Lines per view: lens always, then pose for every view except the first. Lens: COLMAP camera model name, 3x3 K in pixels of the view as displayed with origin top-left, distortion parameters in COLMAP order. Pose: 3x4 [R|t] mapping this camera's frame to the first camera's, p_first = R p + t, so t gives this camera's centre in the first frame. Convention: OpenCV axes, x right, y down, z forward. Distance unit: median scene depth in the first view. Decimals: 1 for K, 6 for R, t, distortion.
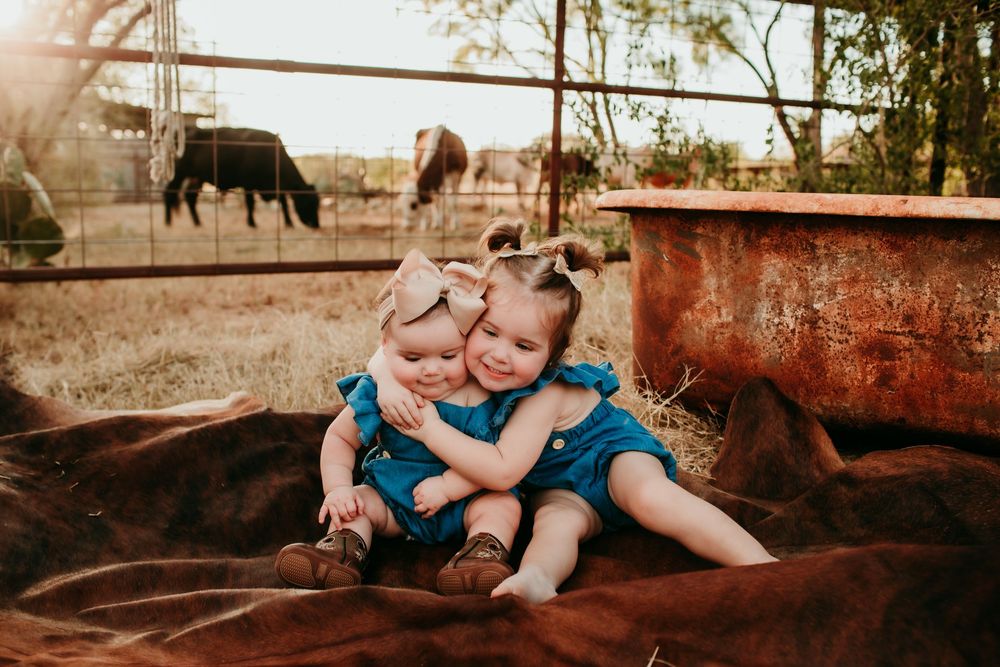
lens RADIAL K [[1033.8, 0, 483.9], [0, 1033.8, 329.1], [0, 0, 1]] dist [-0.090265, 0.125172]
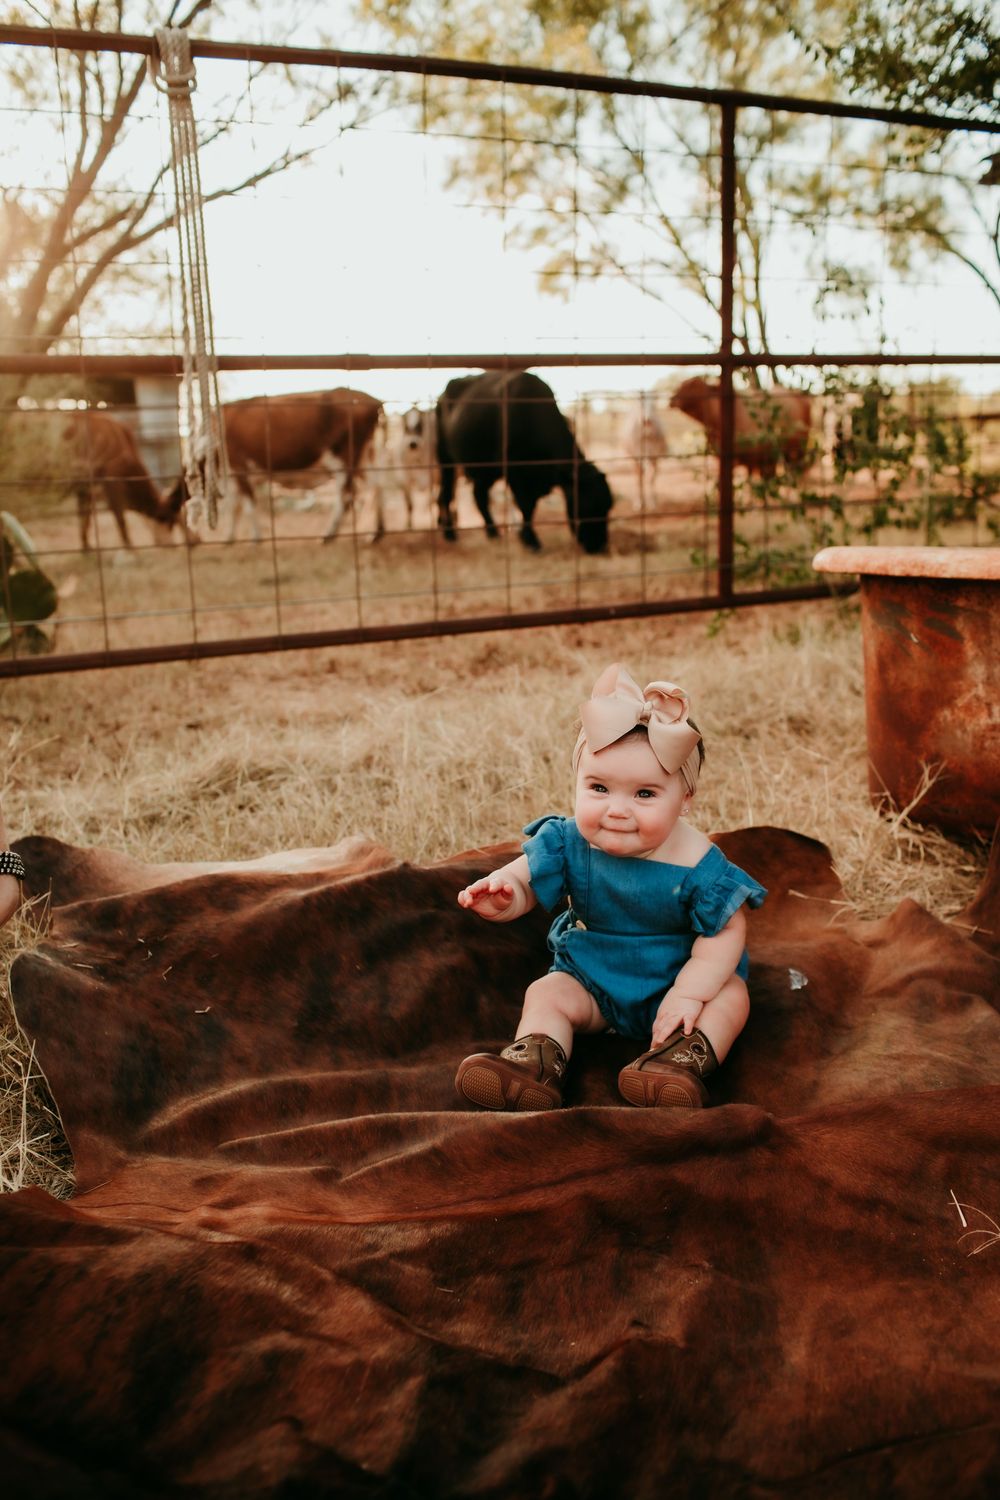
lens RADIAL K [[1465.9, 0, 486.3], [0, 1465.9, 753.9], [0, 0, 1]] dist [-0.123972, 0.178479]
pose [[0.996611, -0.035827, -0.074053, -0.061266], [0.040565, 0.997157, 0.063500, -0.068416], [0.071567, -0.066289, 0.995231, -0.079888]]
